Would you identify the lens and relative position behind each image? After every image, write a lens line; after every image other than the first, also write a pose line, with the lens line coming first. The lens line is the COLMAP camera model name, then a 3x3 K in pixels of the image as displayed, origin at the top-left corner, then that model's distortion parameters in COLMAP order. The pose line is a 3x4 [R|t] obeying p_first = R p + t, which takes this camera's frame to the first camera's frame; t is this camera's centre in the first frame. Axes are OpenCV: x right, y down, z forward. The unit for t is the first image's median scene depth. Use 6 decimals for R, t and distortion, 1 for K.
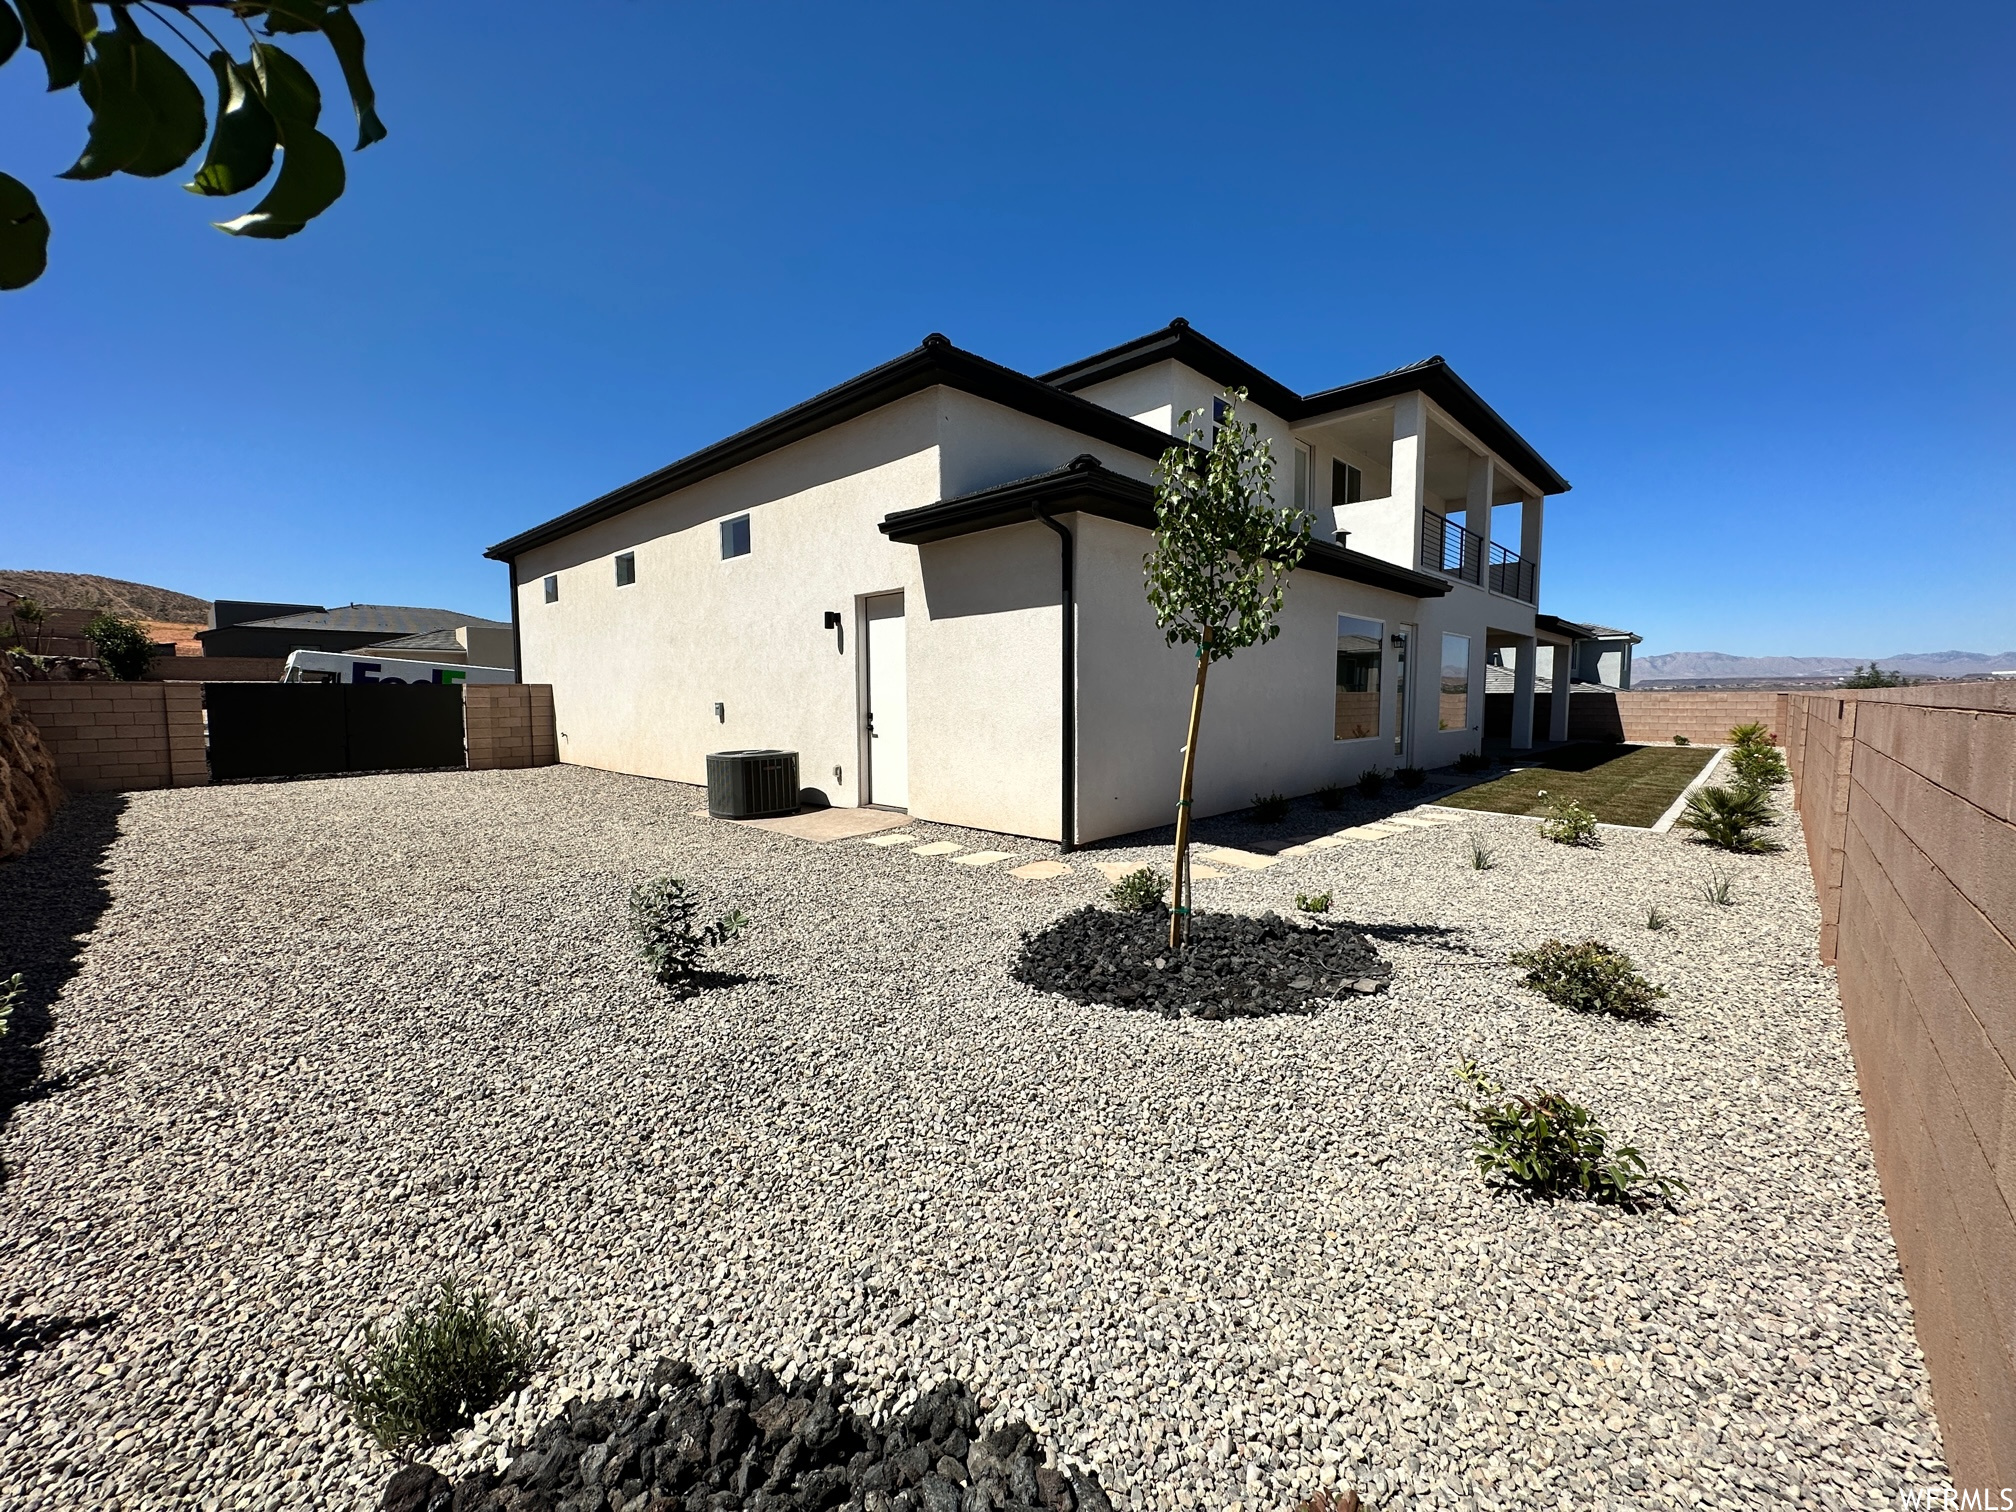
lens RADIAL K [[805.6, 0, 1008.1], [0, 805.6, 753.0], [0, 0, 1]] dist [-0.000833, 0.000350]
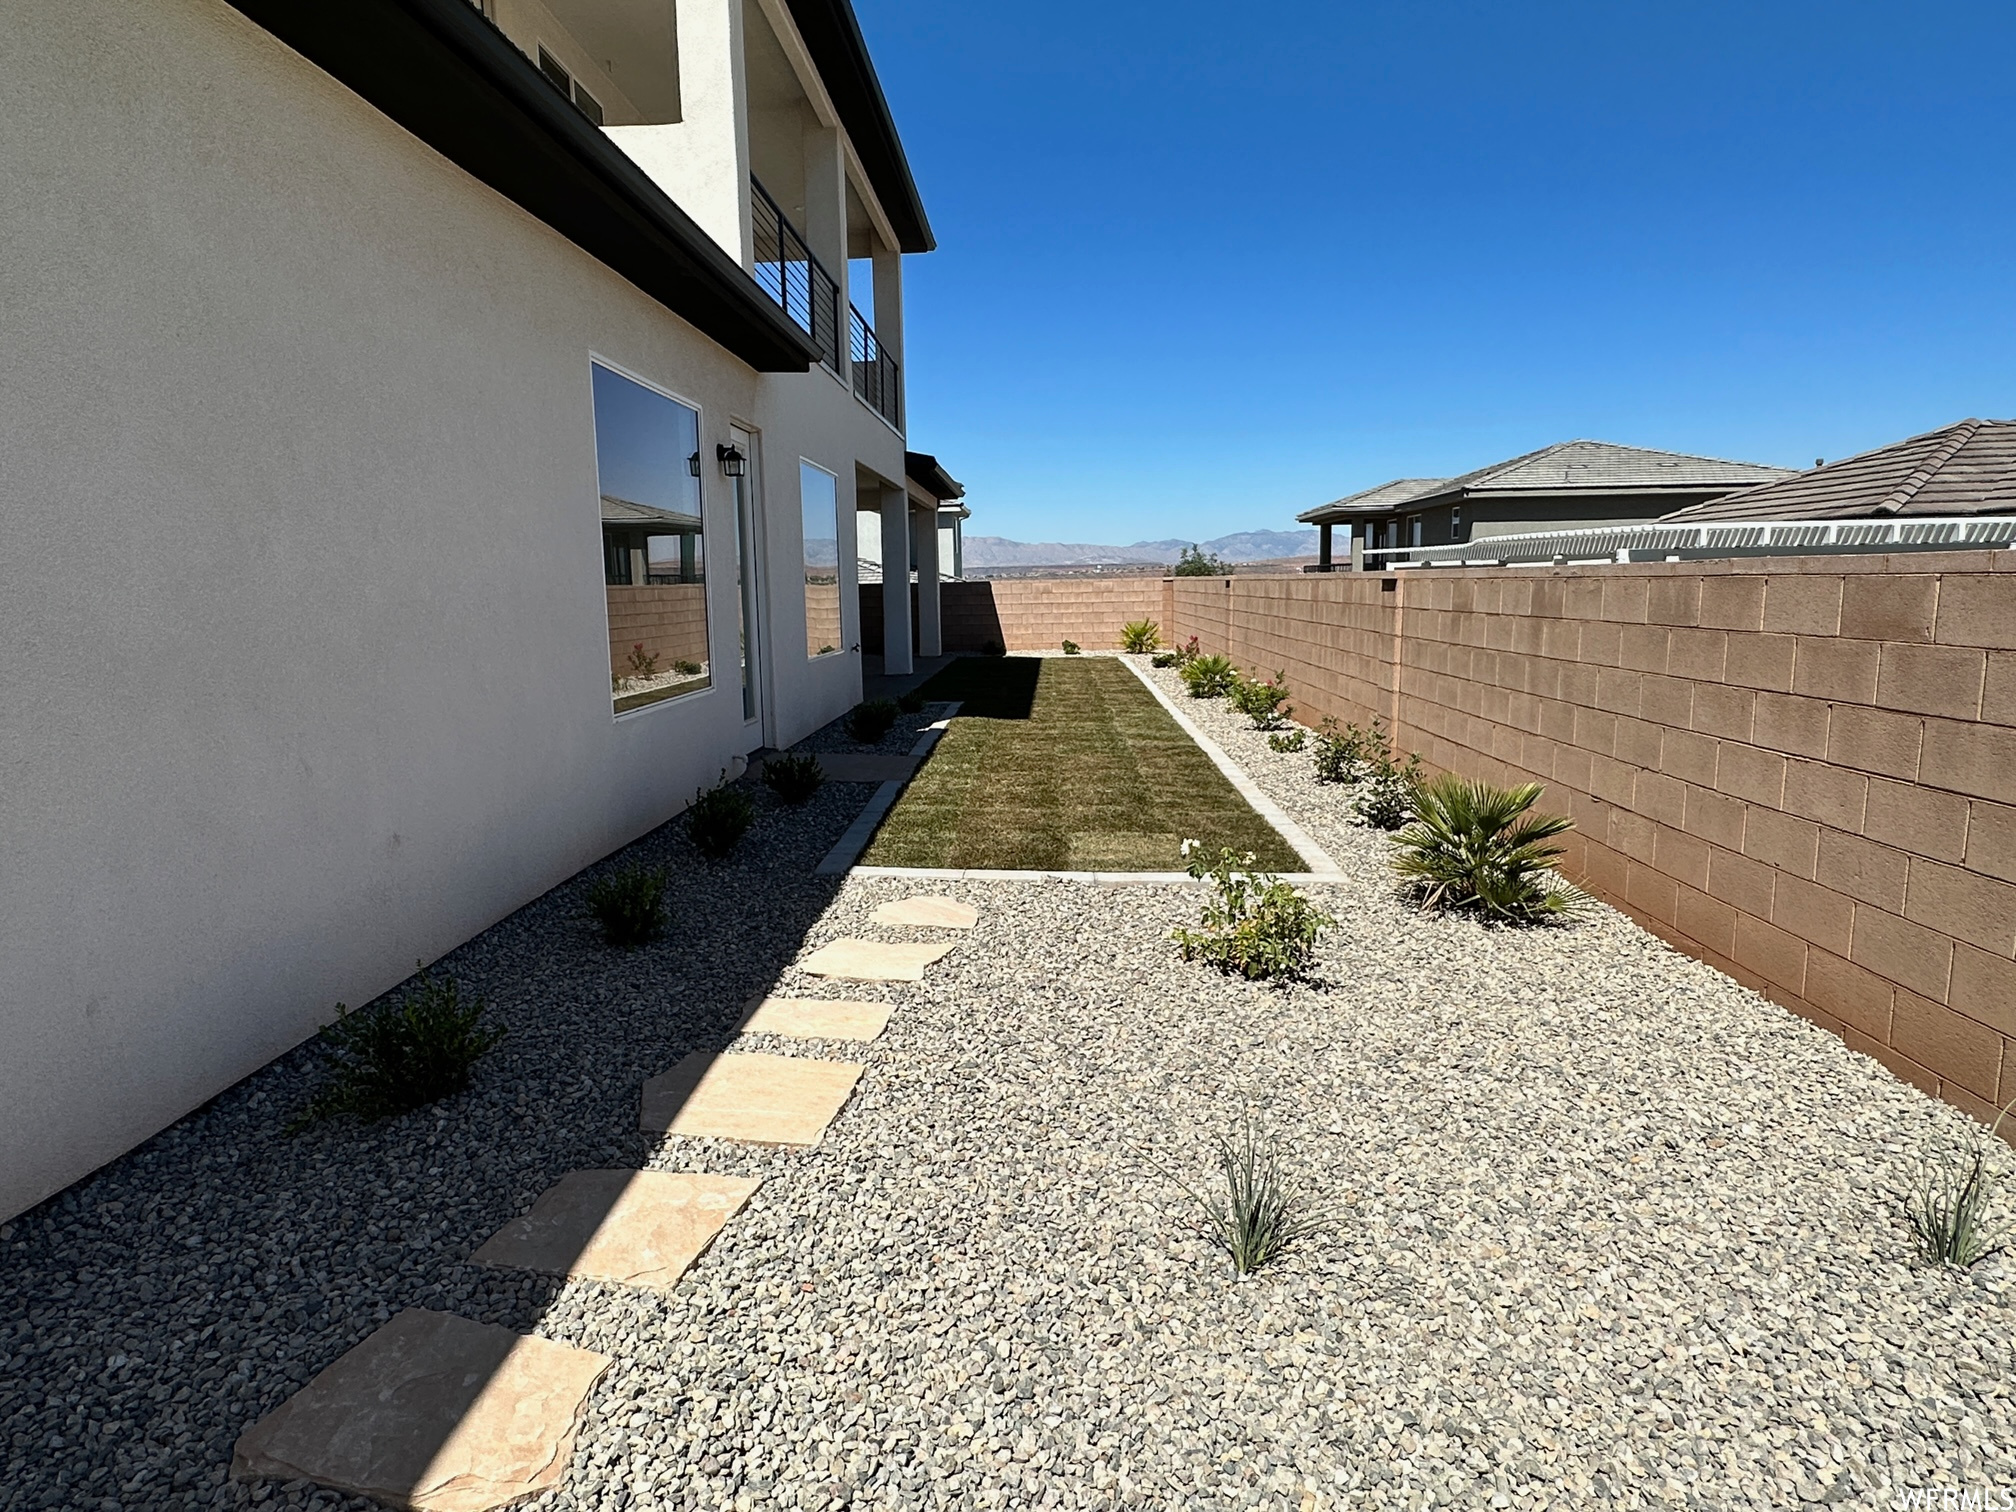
lens RADIAL K [[1194.7, 0, 1005.9], [0, 1194.7, 753.5], [0, 0, 1]] dist [0.004731, 0.000331]
pose [[0.749686, -0.103051, 0.653721, 0.642986], [0.062021, 0.994395, 0.085628, -0.115676], [-0.658881, -0.023650, 0.751876, 1.680533]]
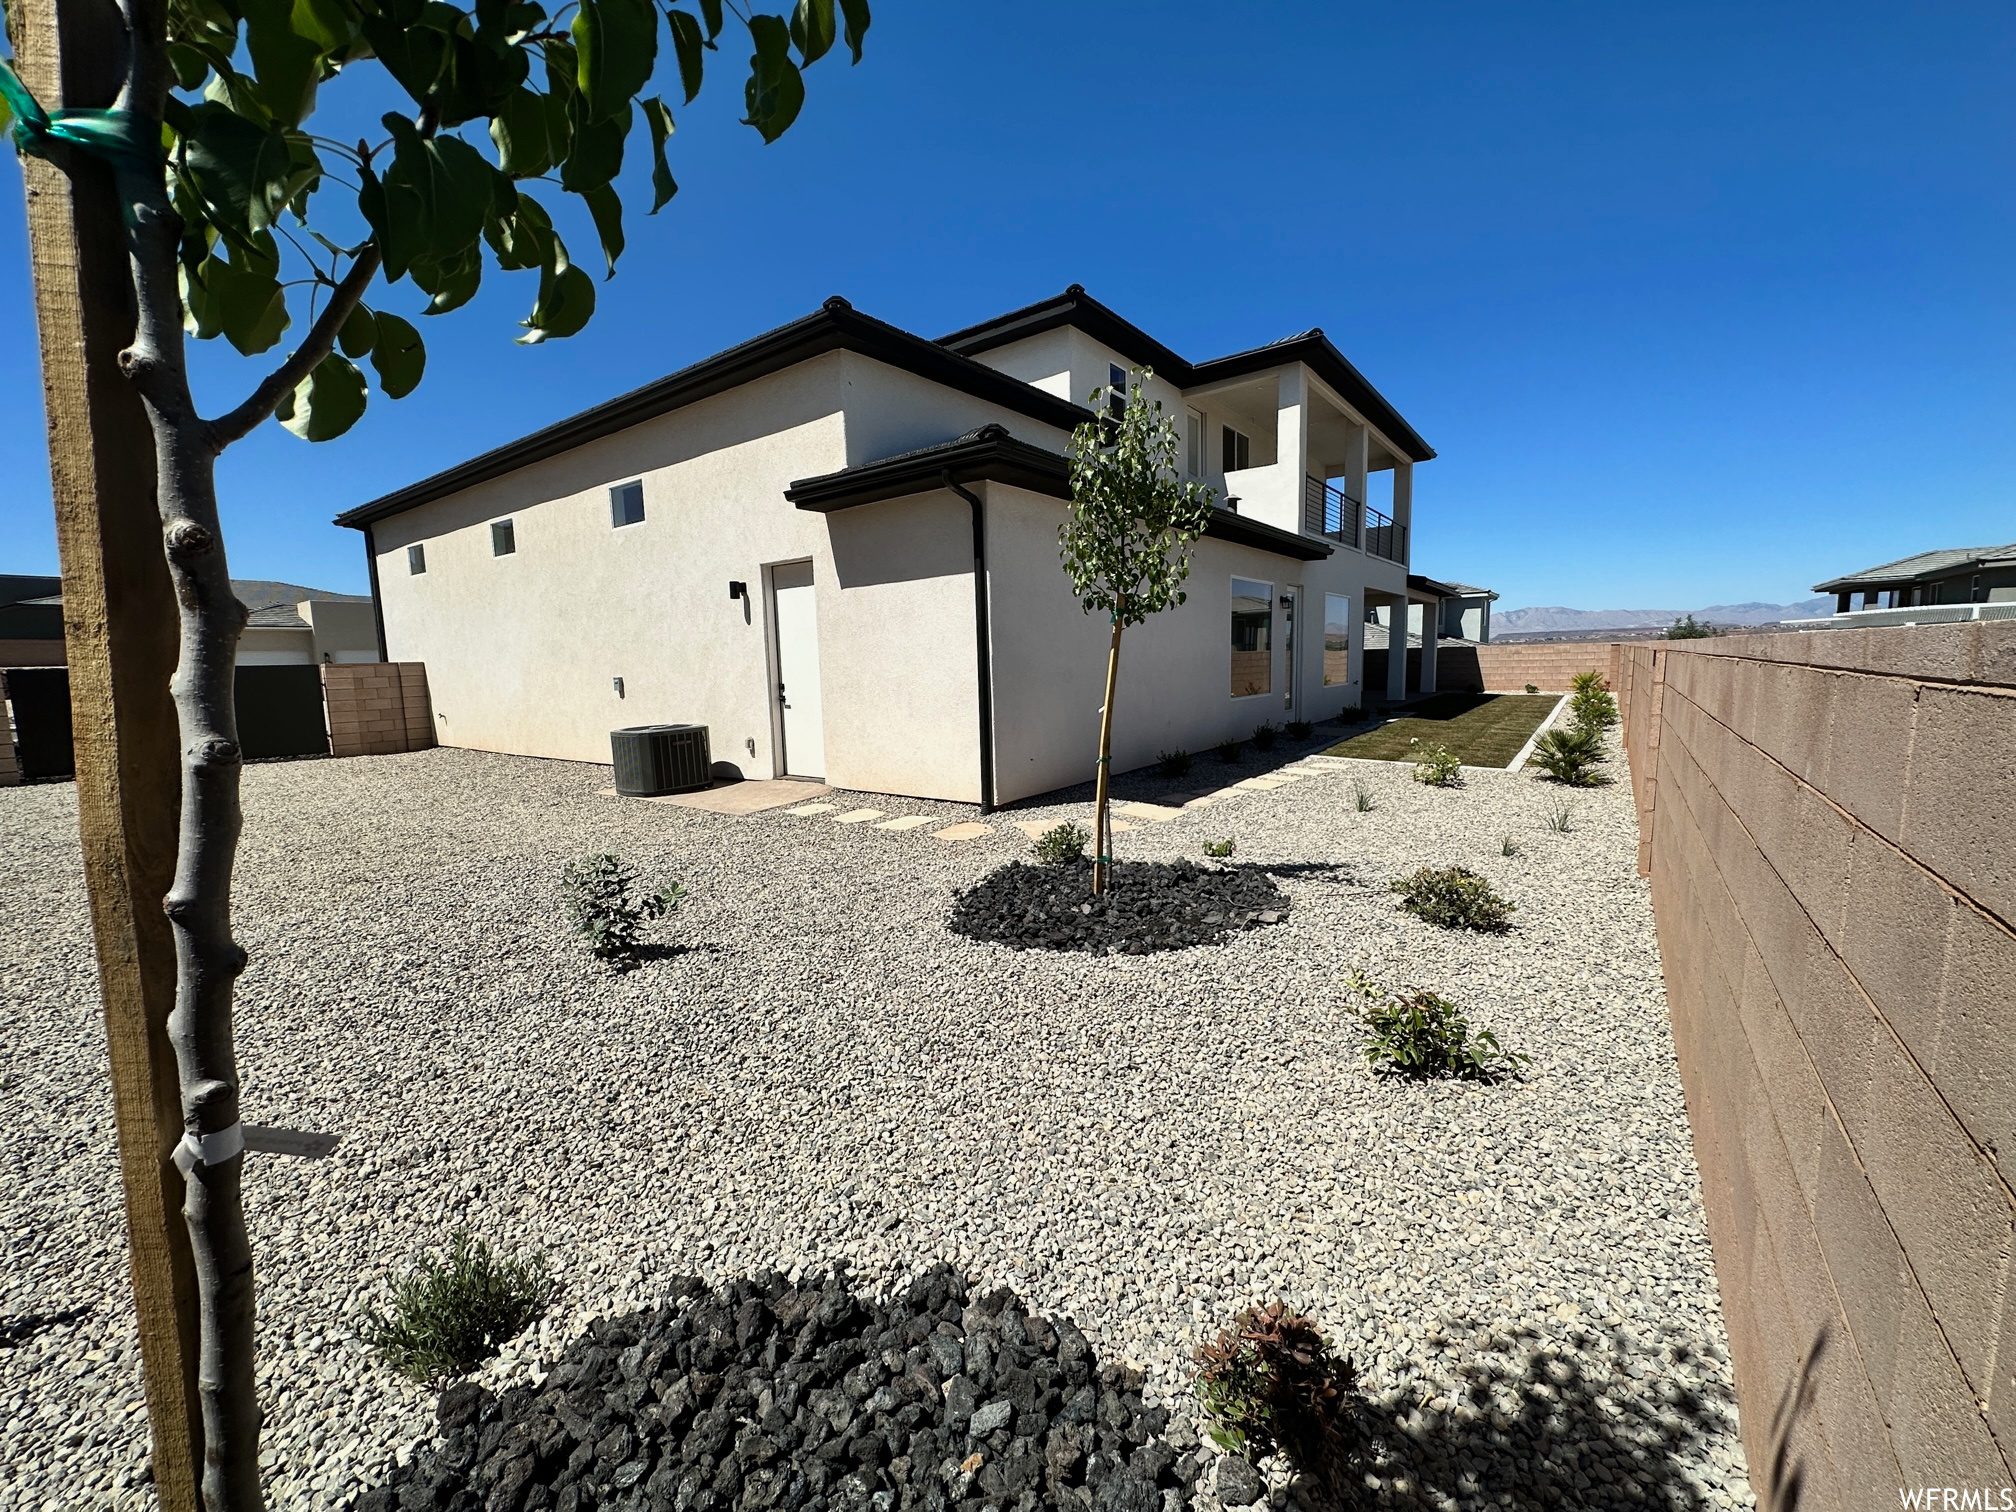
lens RADIAL K [[805.6, 0, 1008.2], [0, 805.6, 753.9], [0, 0, 1]] dist [-0.000833, 0.000350]
pose [[0.992349, -0.037365, 0.117678, -0.045367], [0.032221, 0.998453, 0.045317, 0.001930], [-0.119190, -0.041179, 0.992017, -0.066253]]
